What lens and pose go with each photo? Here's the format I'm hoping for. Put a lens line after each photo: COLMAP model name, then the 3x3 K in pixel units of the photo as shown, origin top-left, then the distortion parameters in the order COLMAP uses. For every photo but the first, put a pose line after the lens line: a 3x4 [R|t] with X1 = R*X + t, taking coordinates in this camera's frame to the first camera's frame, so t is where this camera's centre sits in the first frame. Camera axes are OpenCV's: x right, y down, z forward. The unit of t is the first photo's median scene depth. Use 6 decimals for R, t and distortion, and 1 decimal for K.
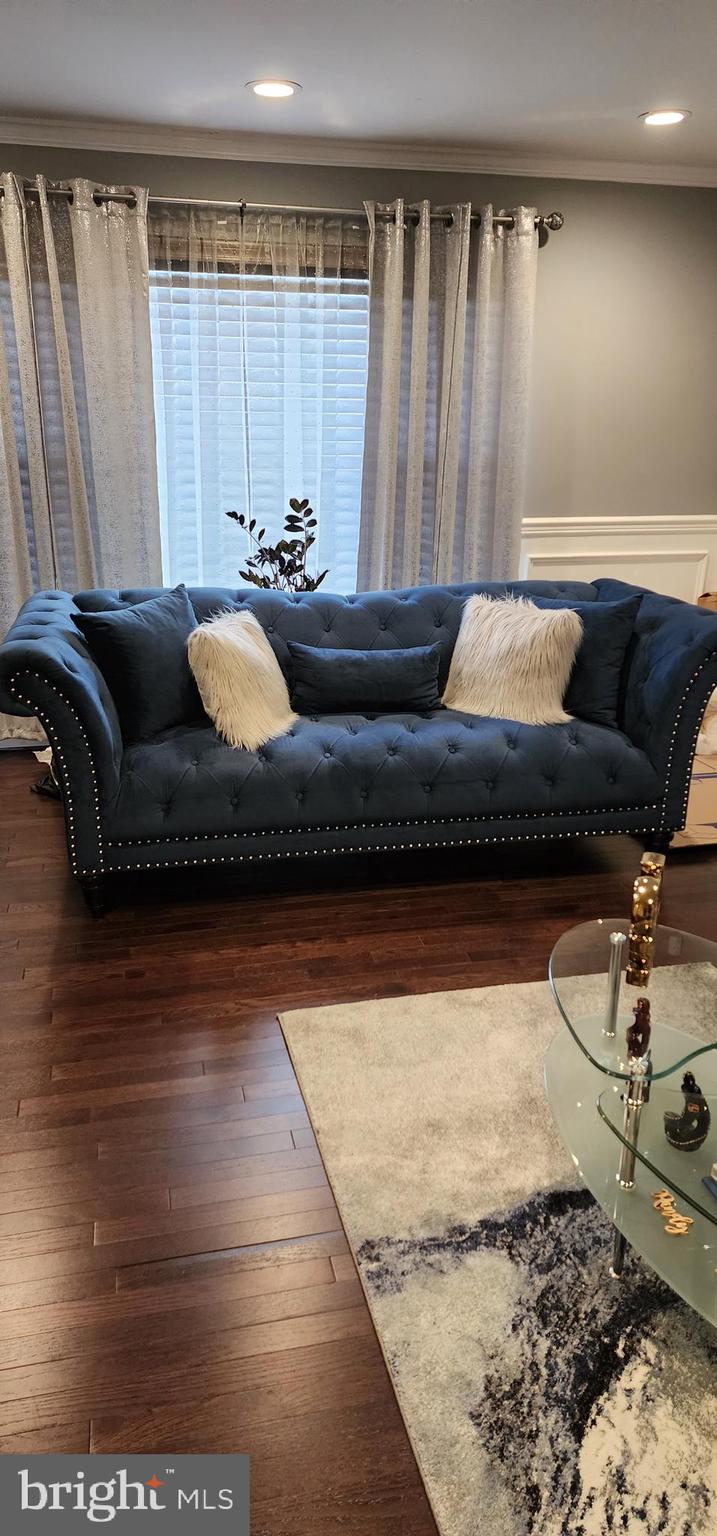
lens RADIAL K [[1060.8, 0, 355.7], [0, 1060.8, 768.2], [0, 0, 1]] dist [-0.002586, -0.007400]
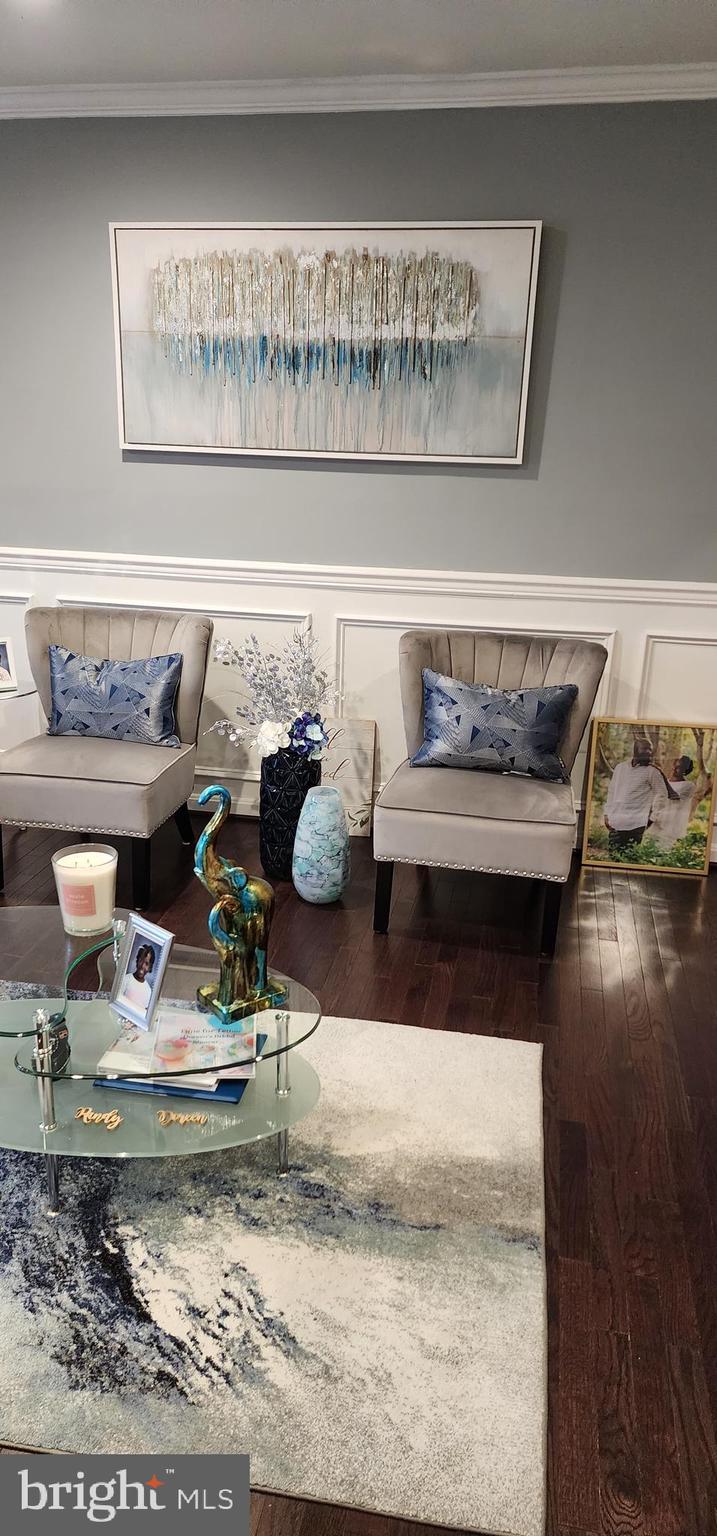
lens RADIAL K [[1060.8, 0, 350.9], [0, 1060.8, 767.9], [0, 0, 1]] dist [-0.002586, -0.007400]
pose [[0.394920, -0.317964, 0.861938, -0.484723], [0.318186, 0.927471, 0.196353, -0.073926], [-0.861856, 0.196713, 0.467449, 0.152687]]
